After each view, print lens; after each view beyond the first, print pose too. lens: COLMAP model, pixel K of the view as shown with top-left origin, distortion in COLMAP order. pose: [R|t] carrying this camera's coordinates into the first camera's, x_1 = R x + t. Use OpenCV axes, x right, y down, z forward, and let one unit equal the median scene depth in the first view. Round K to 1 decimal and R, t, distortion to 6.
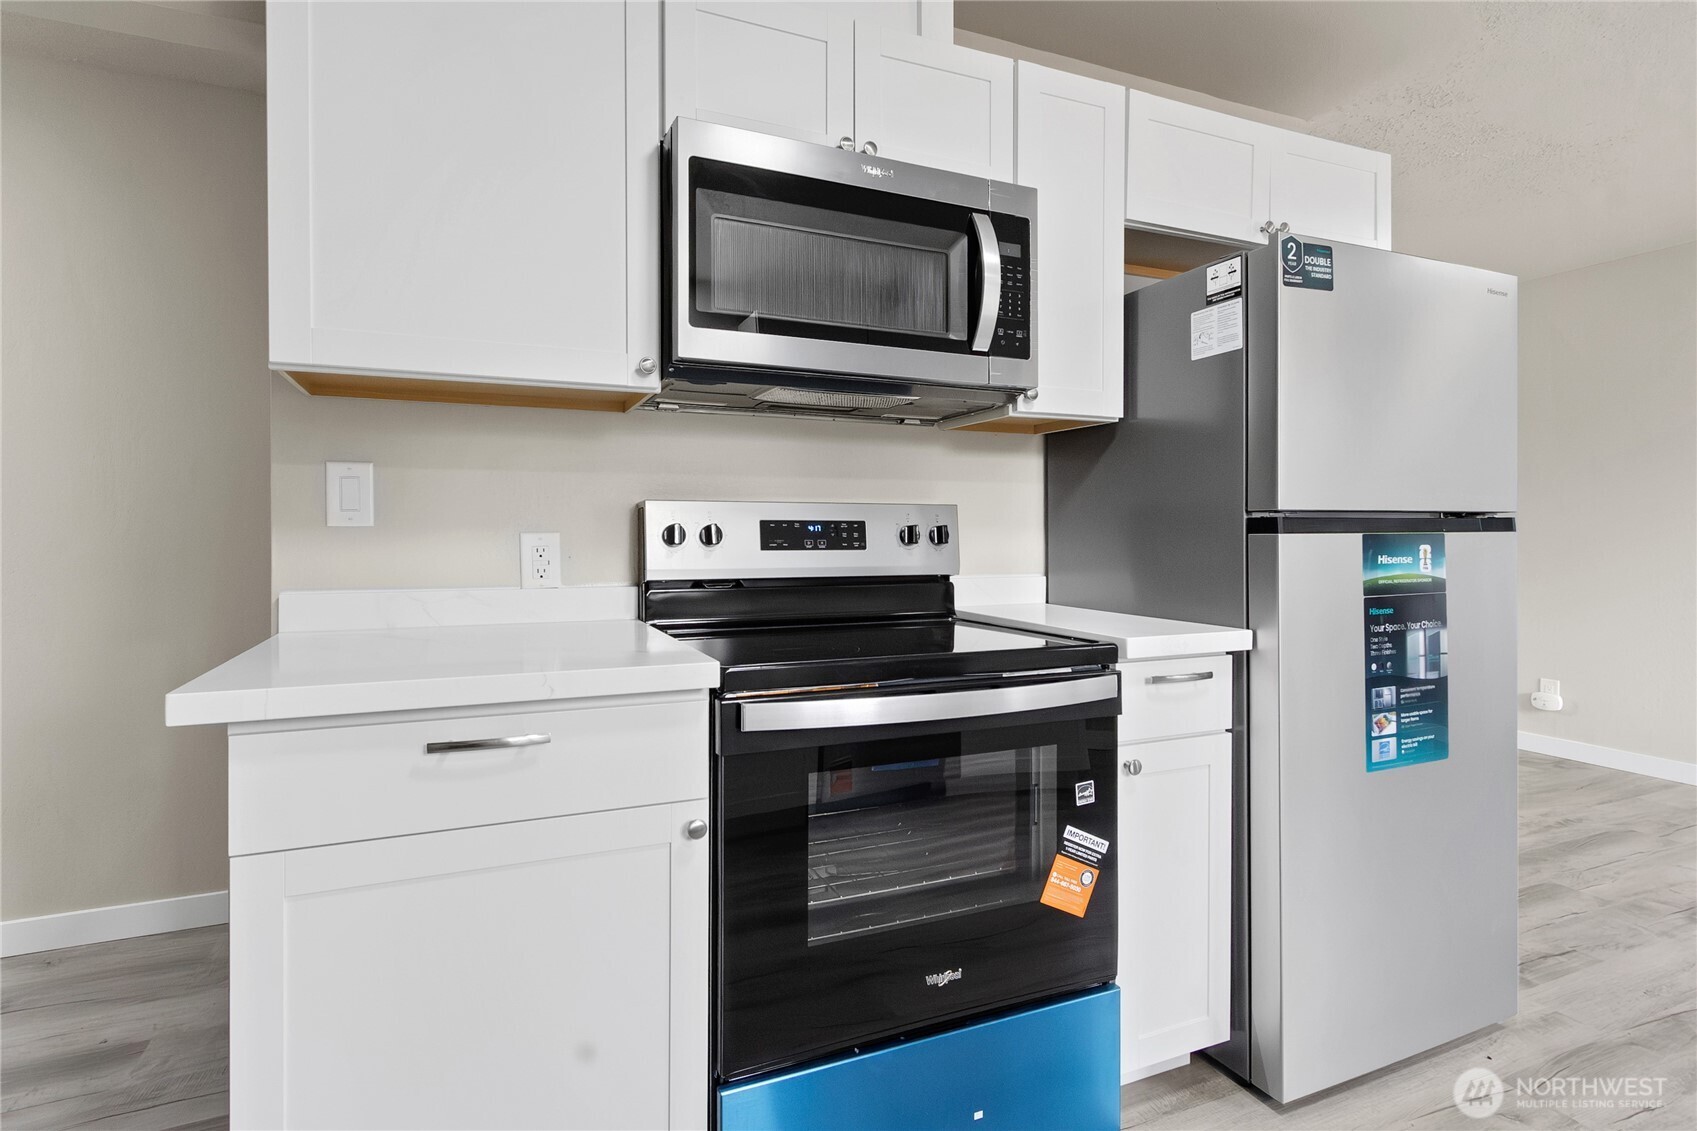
lens RADIAL K [[848.6, 0, 827.4], [0, 848.6, 546.6], [0, 0, 1]] dist [0.001451, 0.002542]
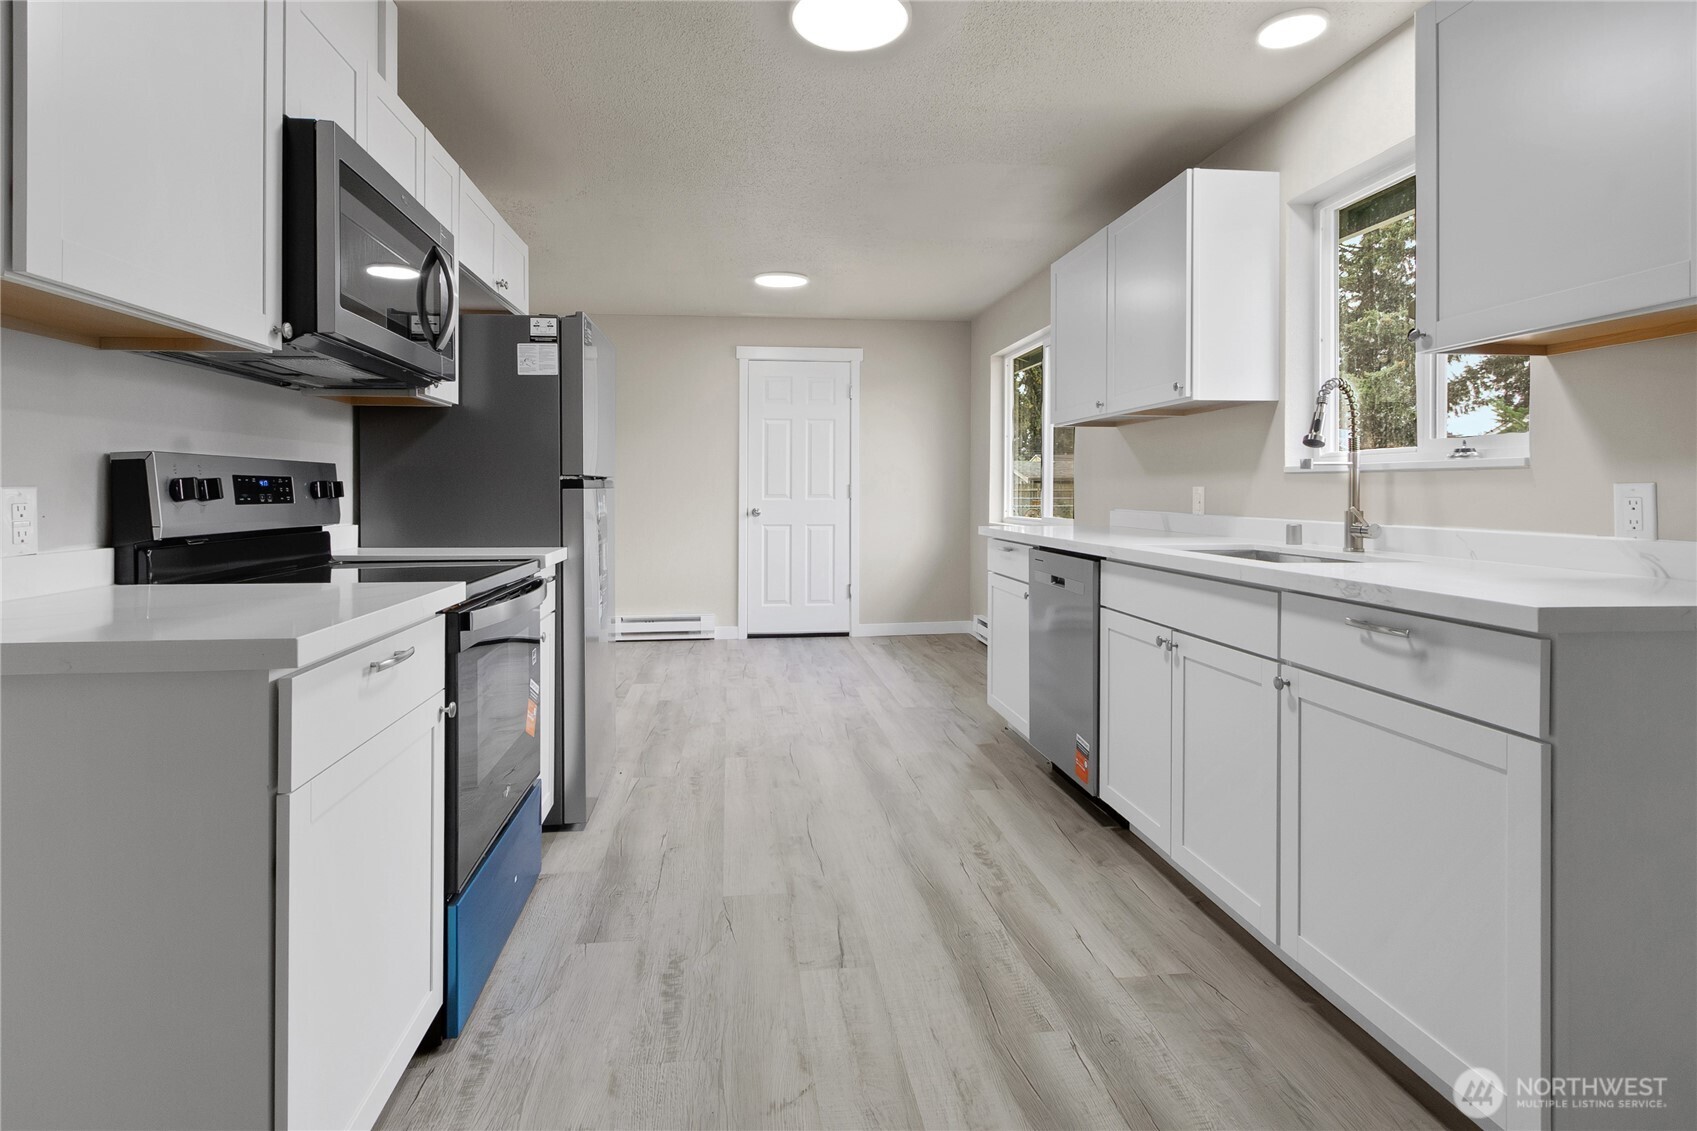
lens RADIAL K [[848.6, 0, 814.7], [0, 848.6, 502.9], [0, 0, 1]] dist [0.001451, 0.002542]
pose [[0.300331, -0.014313, 0.953728, -0.895745], [0.015286, 0.999831, 0.010191, 0.002778], [-0.953712, 0.011518, 0.300499, 0.038934]]
